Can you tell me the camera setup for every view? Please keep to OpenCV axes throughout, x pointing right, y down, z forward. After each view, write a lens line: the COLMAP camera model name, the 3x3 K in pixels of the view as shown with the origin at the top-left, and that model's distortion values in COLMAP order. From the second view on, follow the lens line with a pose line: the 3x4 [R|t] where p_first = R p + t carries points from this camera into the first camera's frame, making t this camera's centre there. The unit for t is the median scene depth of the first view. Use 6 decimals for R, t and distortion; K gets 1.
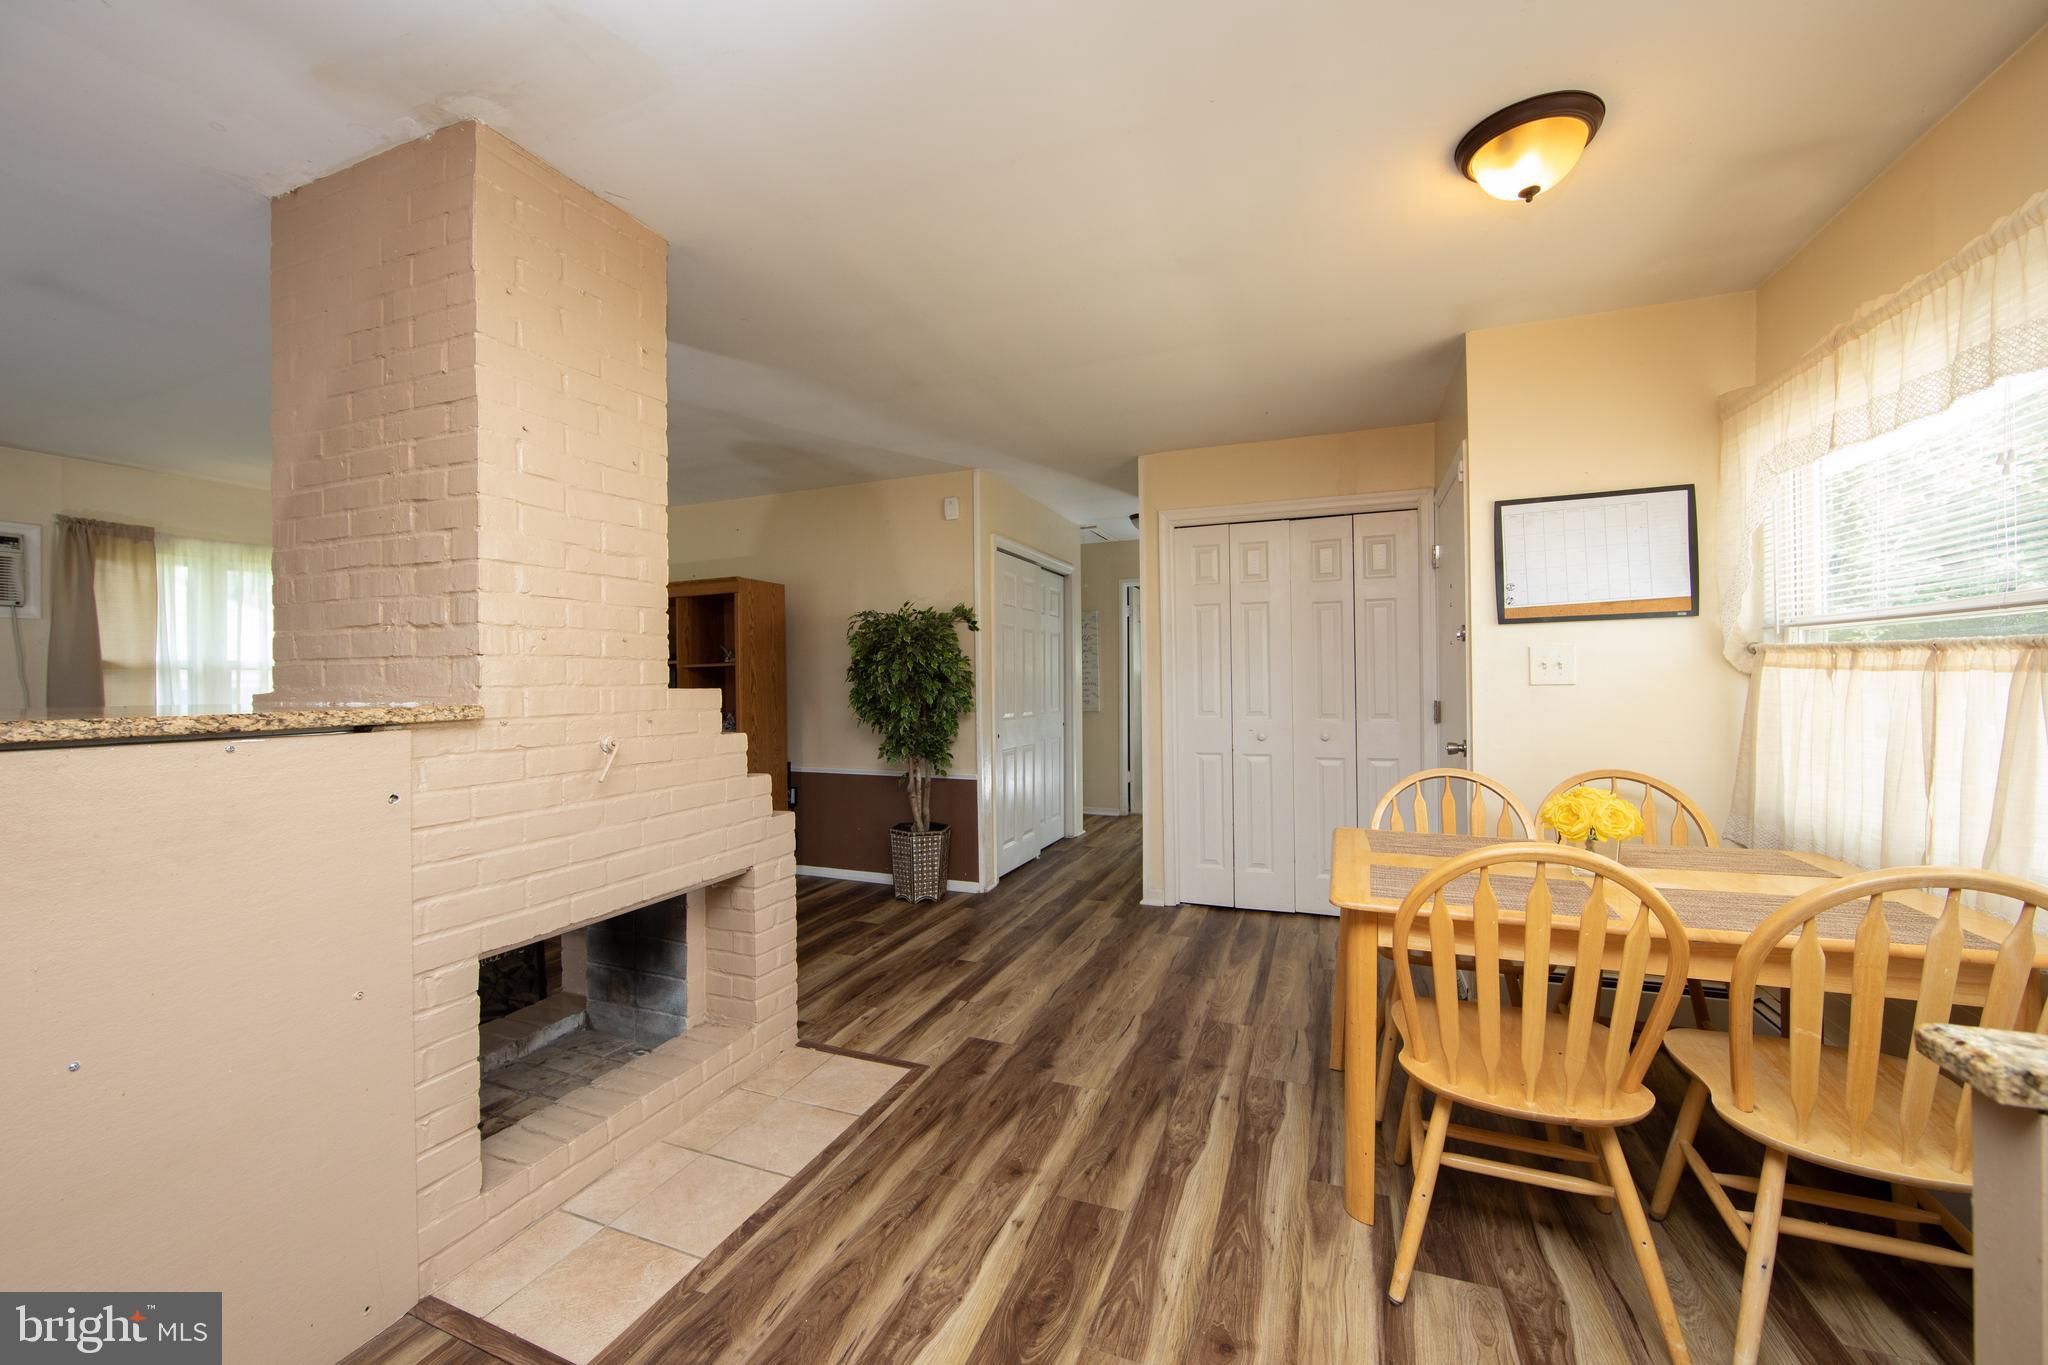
lens RADIAL K [[807.3, 0, 1011.8], [0, 807.3, 676.8], [0, 0, 1]] dist [-0.008608, 0.001227]
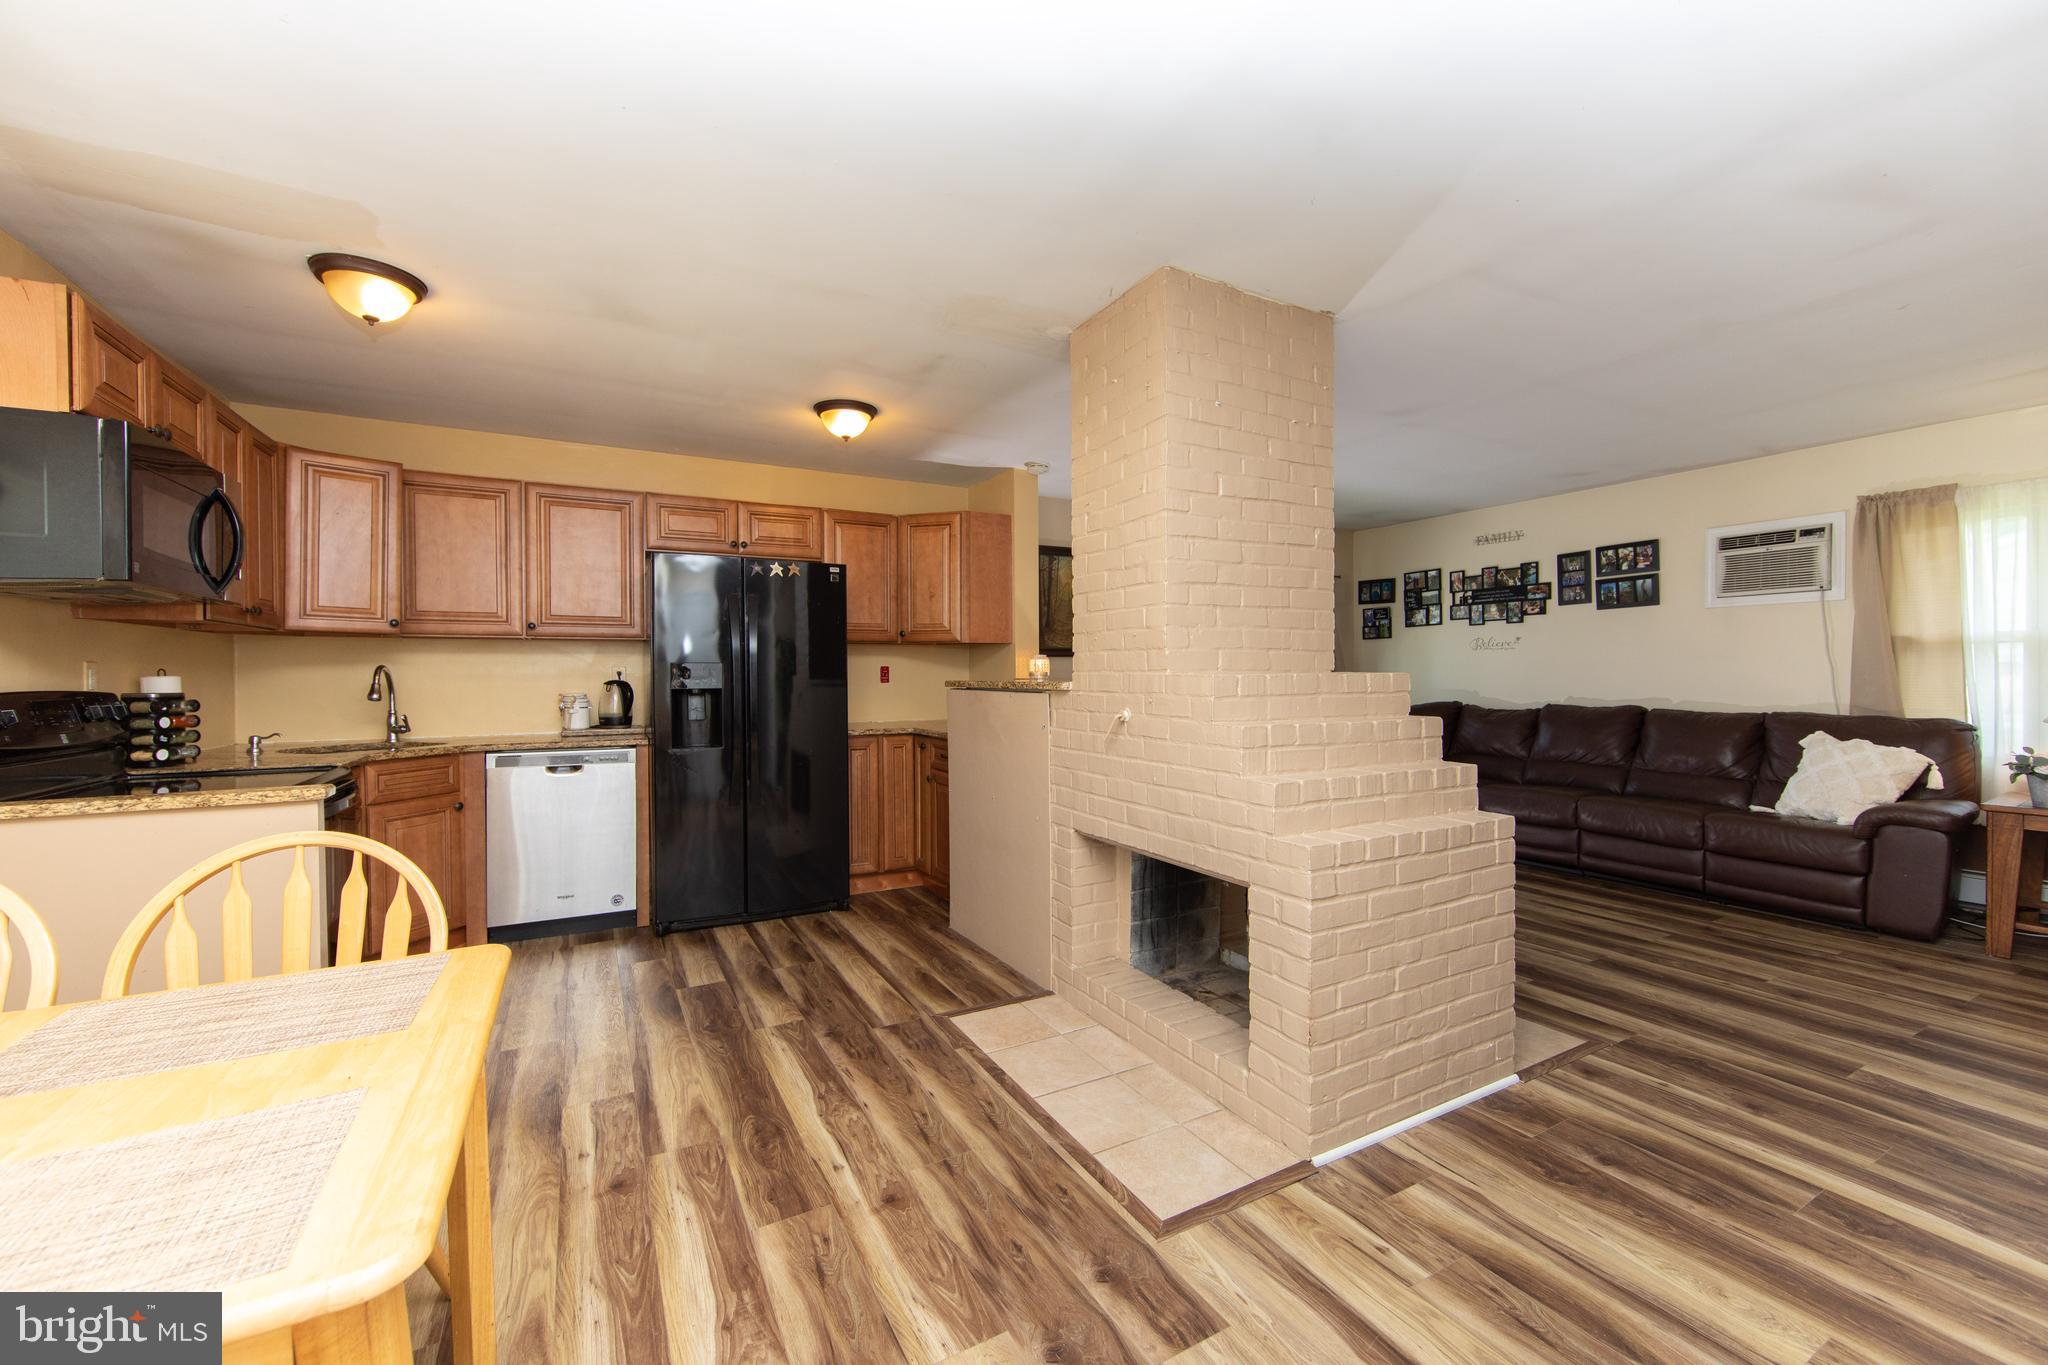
lens RADIAL K [[807.3, 0, 1020.0], [0, 807.3, 680.9], [0, 0, 1]] dist [-0.008608, 0.001227]
pose [[-0.638950, 0.022233, -0.768927, 0.469018], [0.016286, 0.999749, 0.015374, 0.003125], [0.769076, -0.002699, -0.639152, 1.312753]]
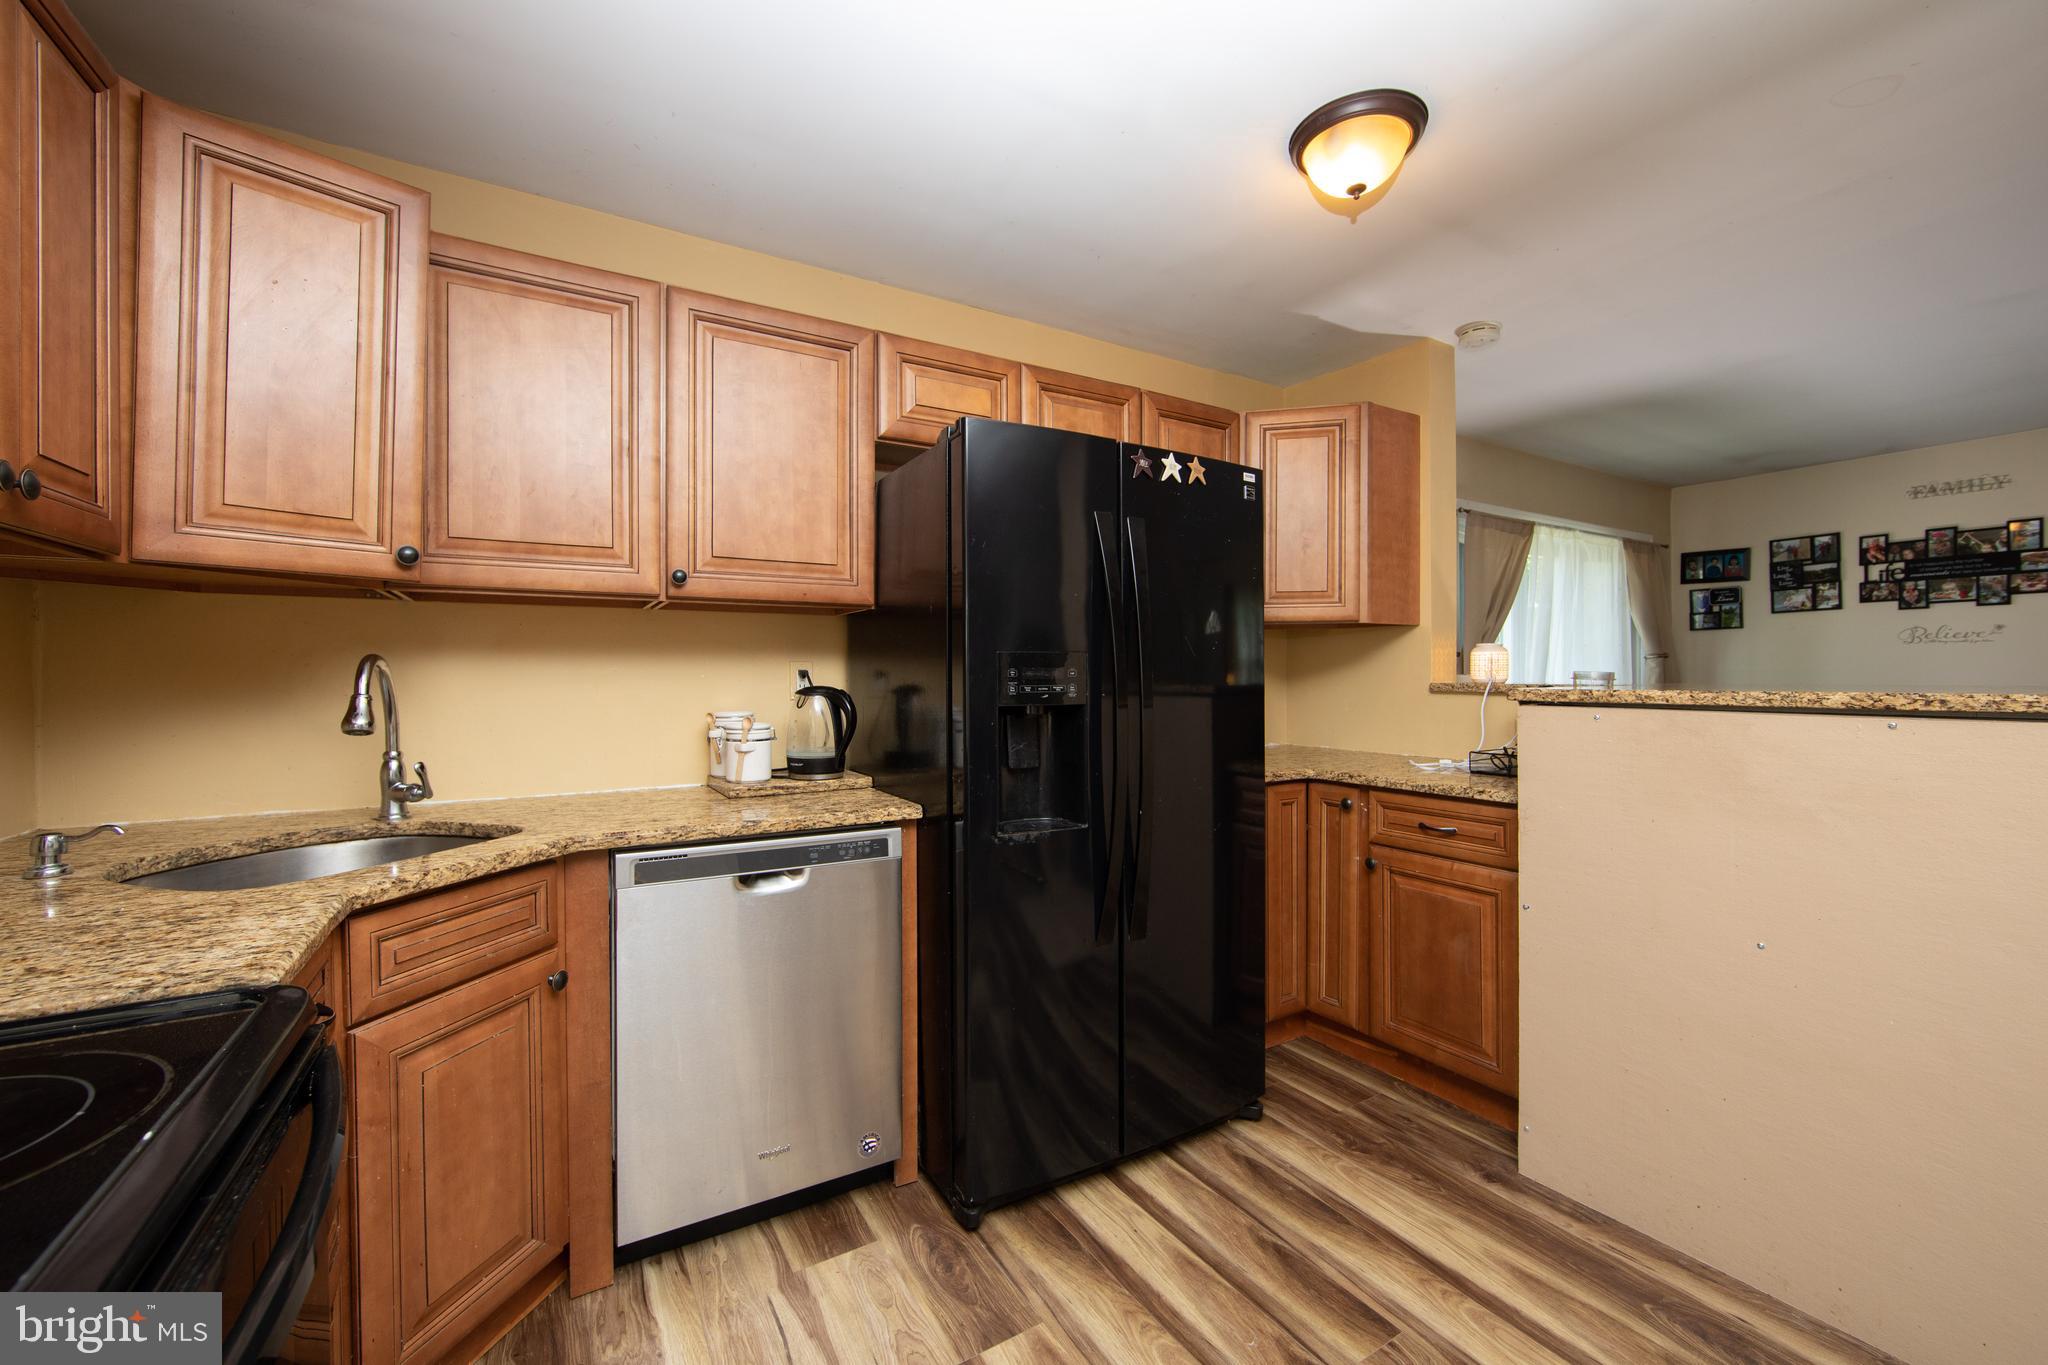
lens RADIAL K [[807.3, 0, 1007.1], [0, 807.3, 676.4], [0, 0, 1]] dist [-0.008608, 0.001227]
pose [[-0.609779, 0.014785, -0.792434, 0.301670], [0.014458, 0.999867, 0.007530, -0.000625], [0.792440, -0.006866, -0.609911, 0.356989]]
